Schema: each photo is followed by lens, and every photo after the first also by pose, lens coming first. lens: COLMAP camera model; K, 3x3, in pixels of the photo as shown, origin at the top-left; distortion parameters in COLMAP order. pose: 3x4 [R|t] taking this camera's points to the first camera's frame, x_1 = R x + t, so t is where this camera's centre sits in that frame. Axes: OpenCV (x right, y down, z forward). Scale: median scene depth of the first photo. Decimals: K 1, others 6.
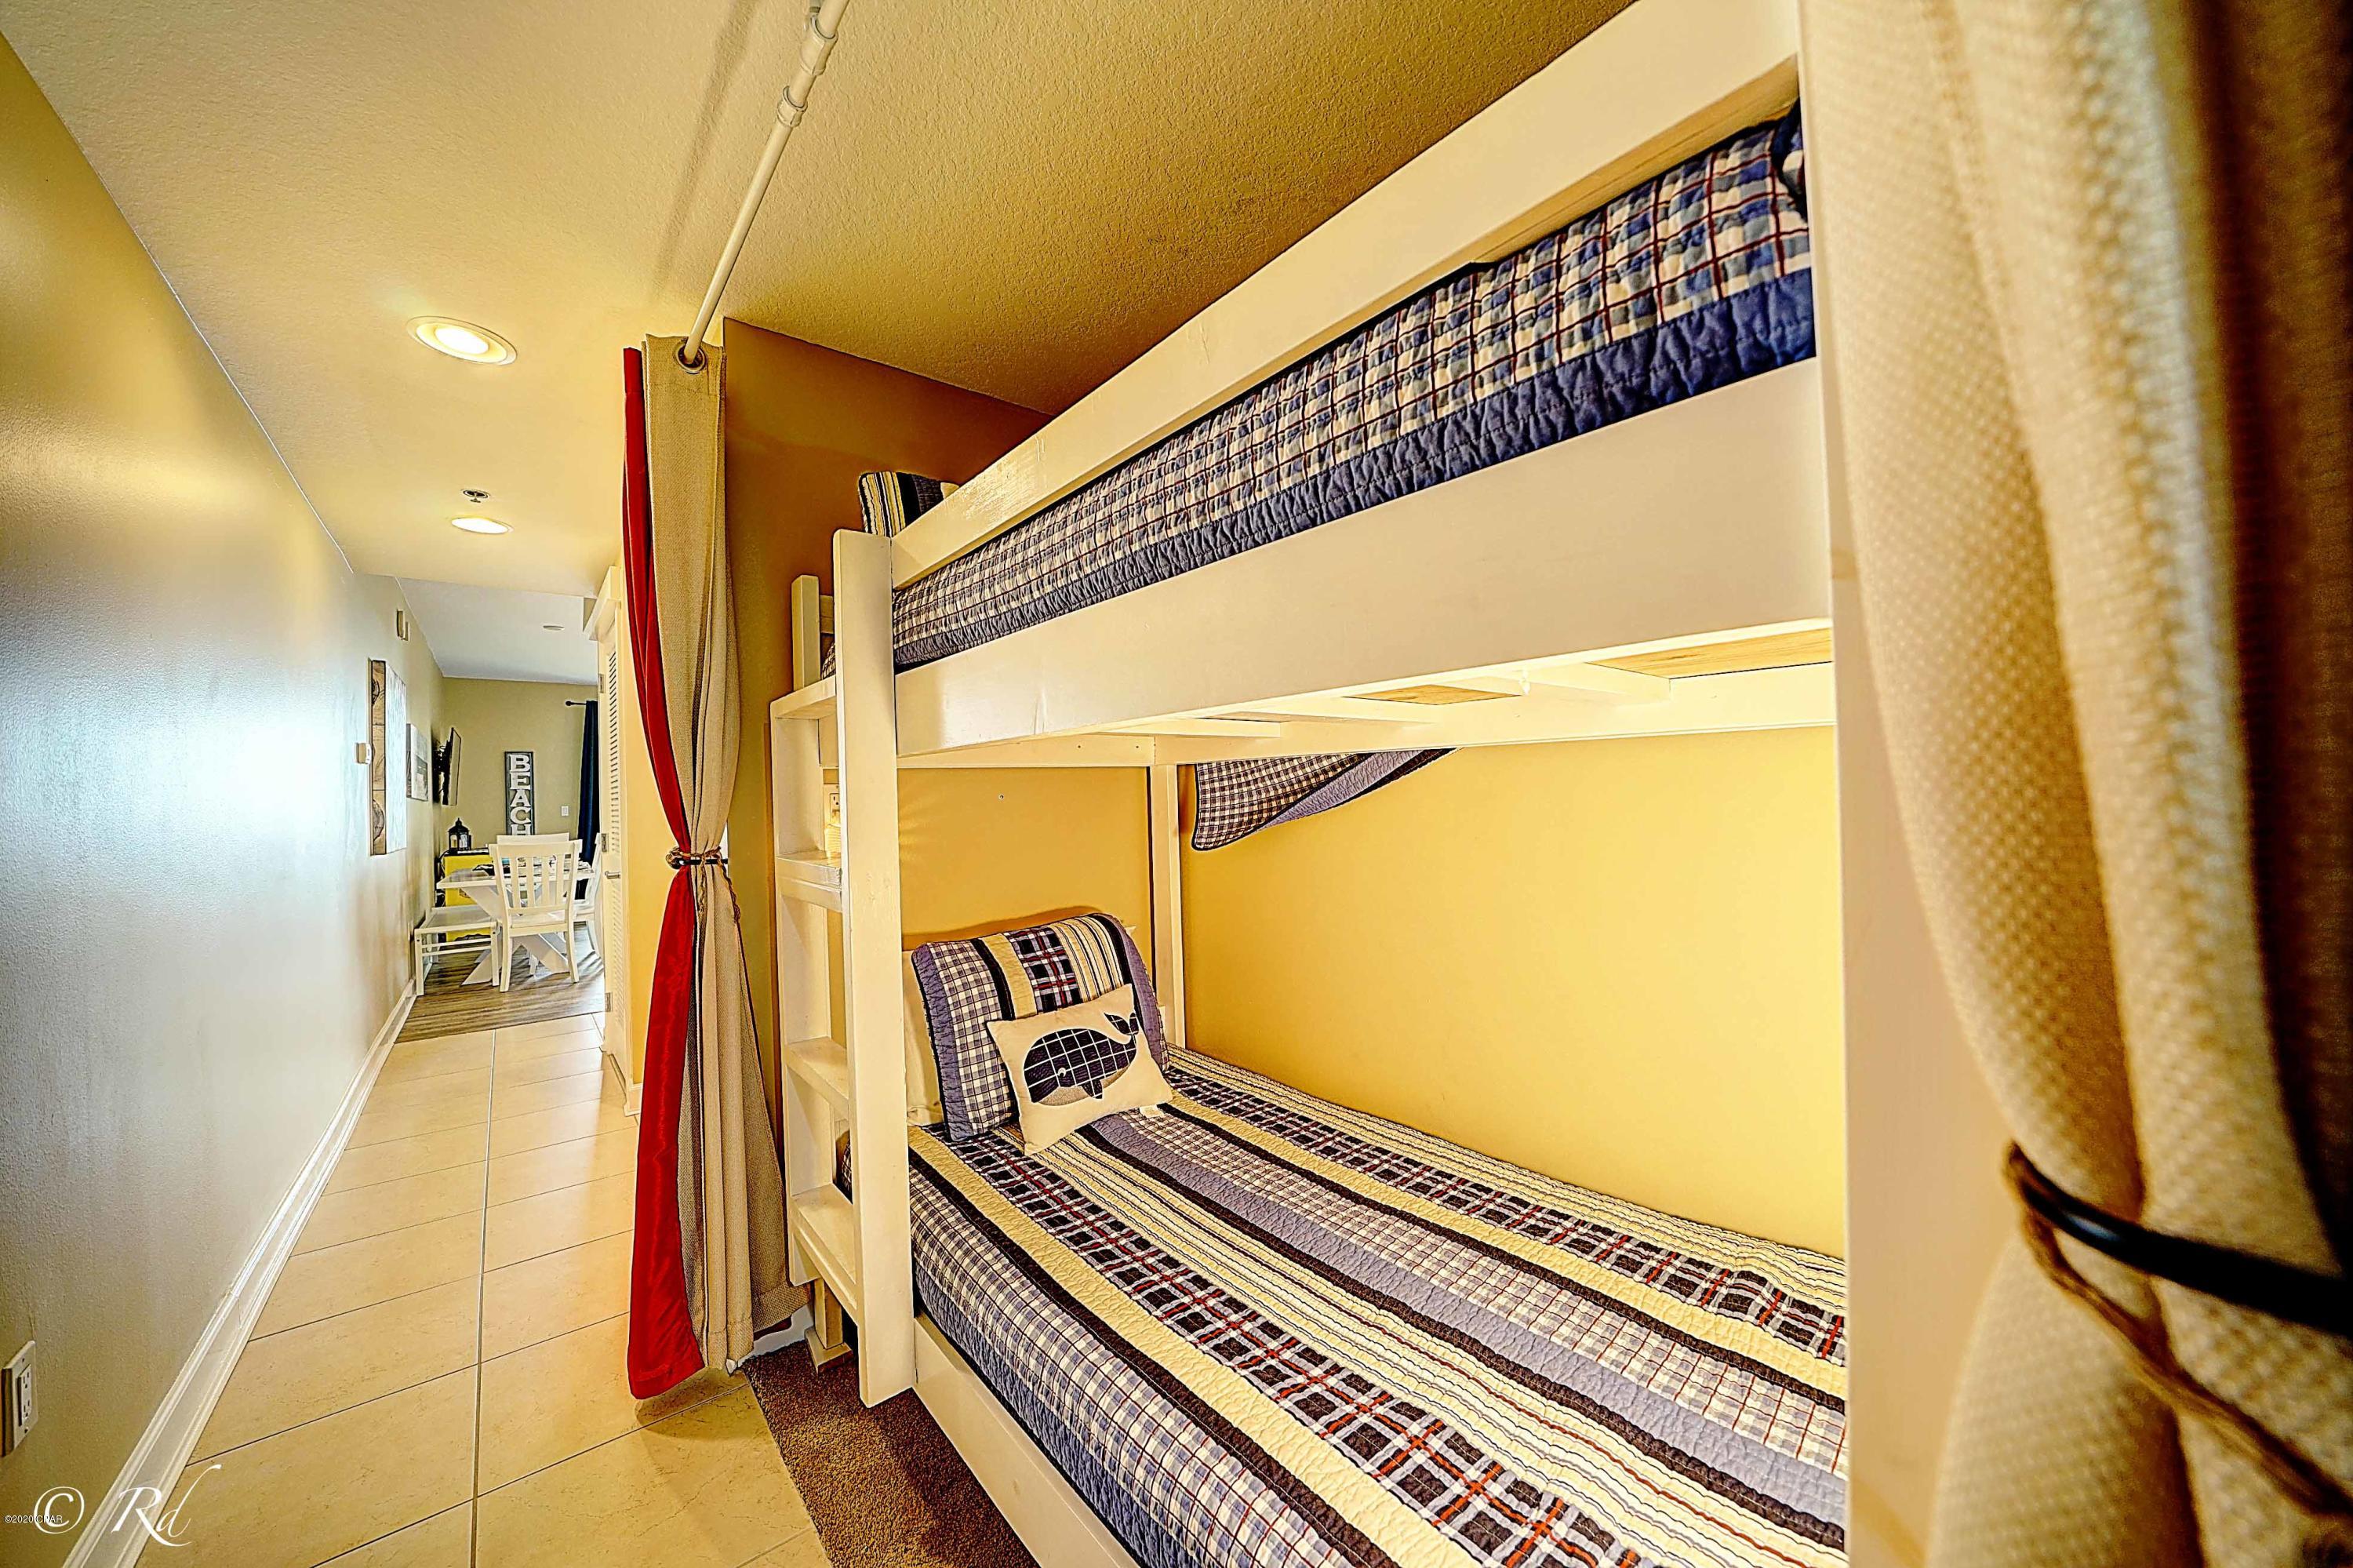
lens RADIAL K [[815.5, 0, 1186.8], [0, 815.5, 780.4], [0, 0, 1]] dist [-0.028472, 0.003634]
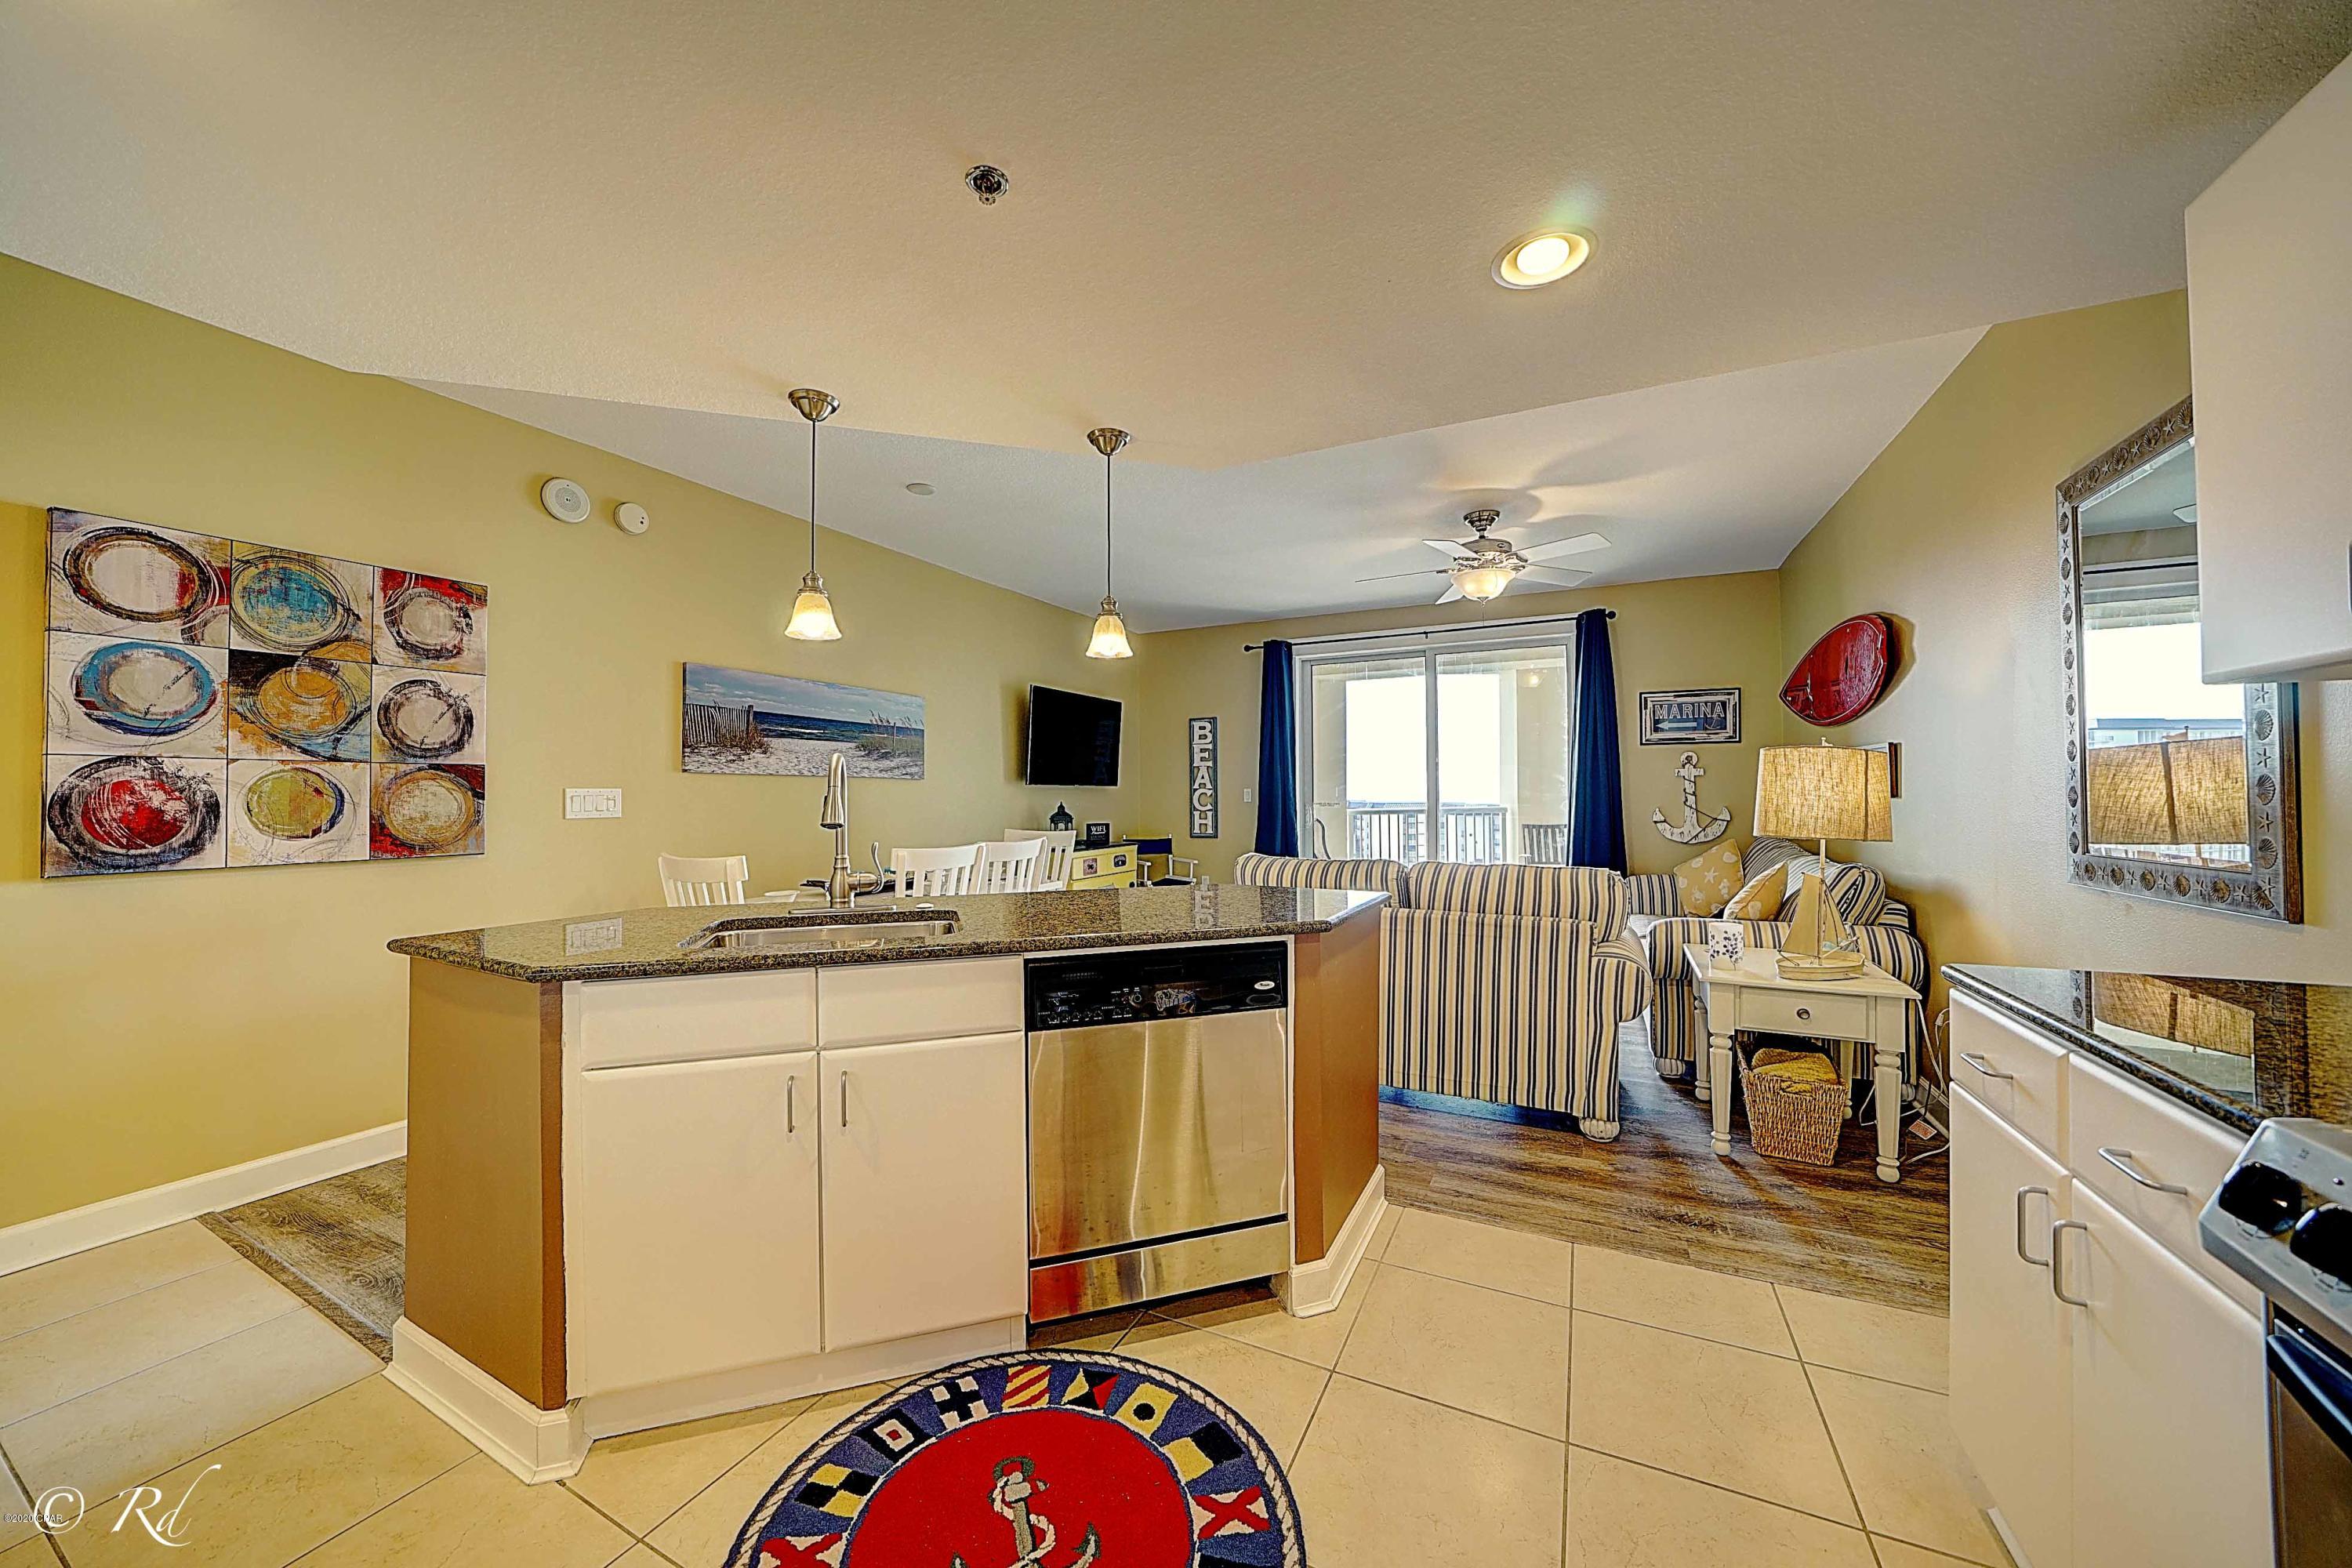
lens RADIAL K [[815.1, 0, 1172.0], [0, 815.1, 780.3], [0, 0, 1]] dist [-0.028472, 0.003634]
pose [[0.390156, 0.005868, -0.920730, -0.119332], [0.010579, 0.999885, 0.010856, 0.015825], [0.920688, -0.013976, 0.390049, 0.670266]]
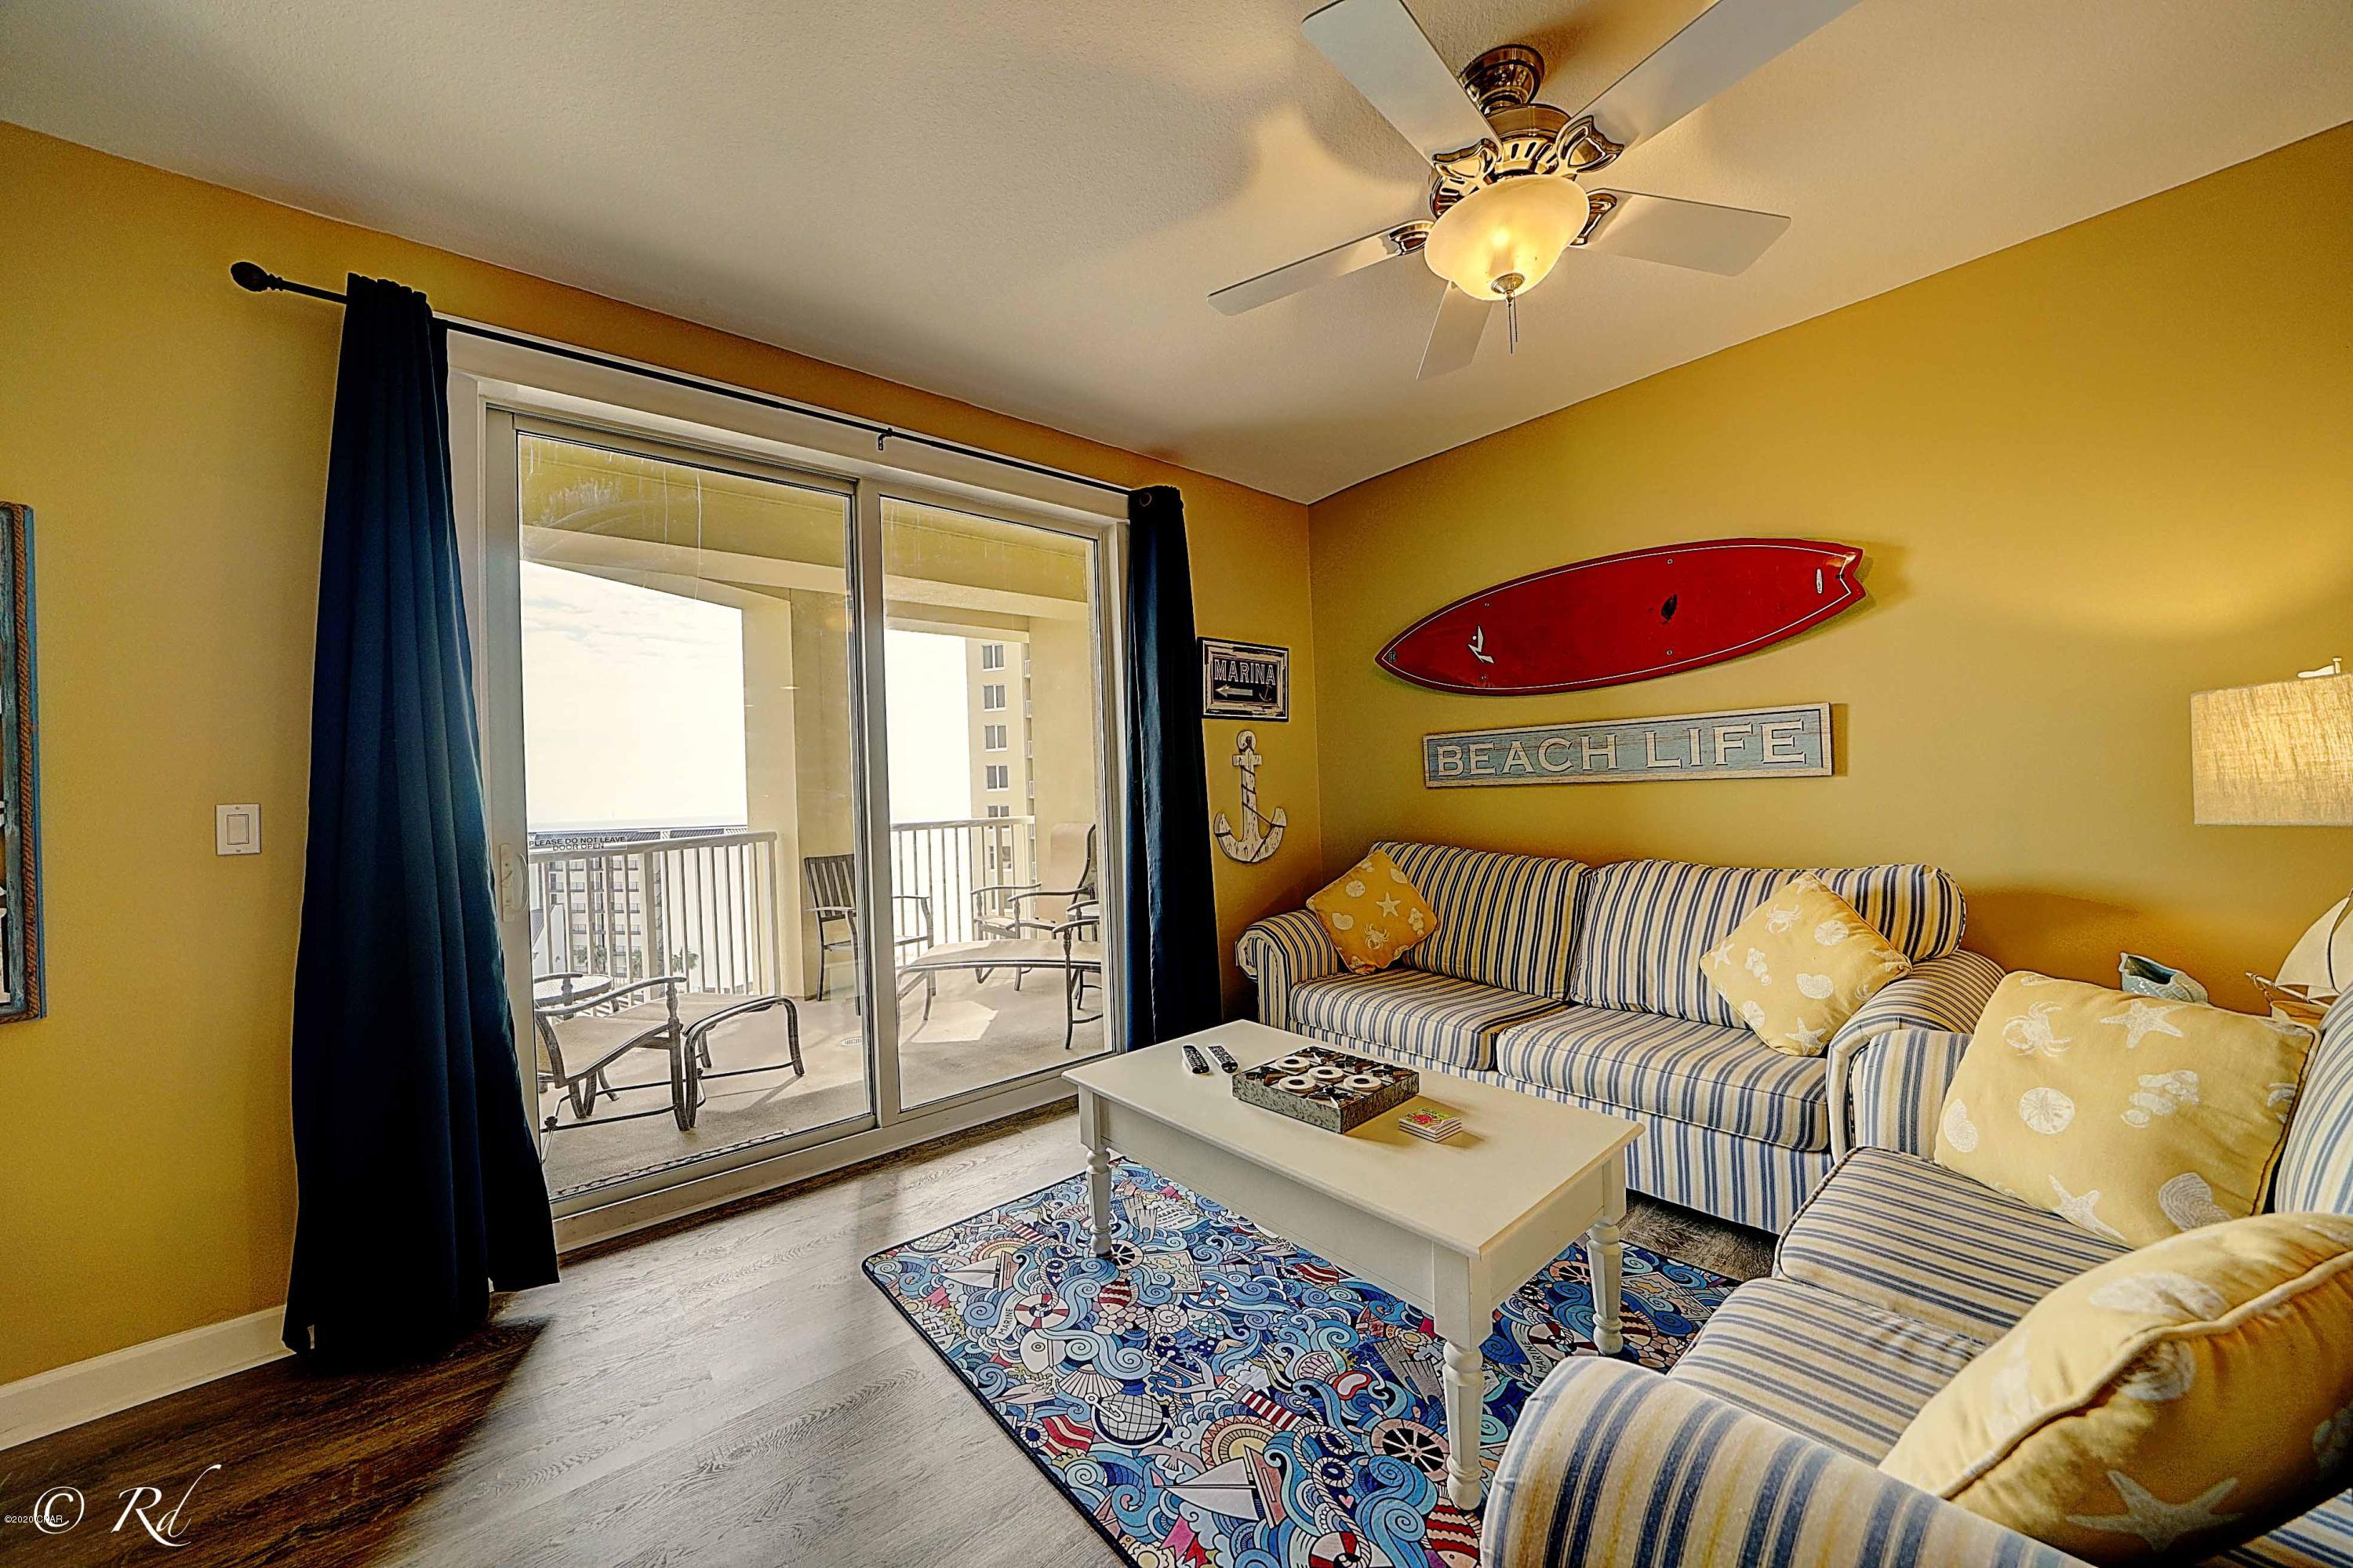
lens RADIAL K [[815.5, 0, 1176.0], [0, 815.5, 783.1], [0, 0, 1]] dist [-0.028472, 0.003634]
pose [[0.999902, -0.013959, 0.000652, -0.567444], [0.013956, 0.999892, 0.004634, 0.029806], [-0.000716, -0.004625, 0.999989, 0.839116]]
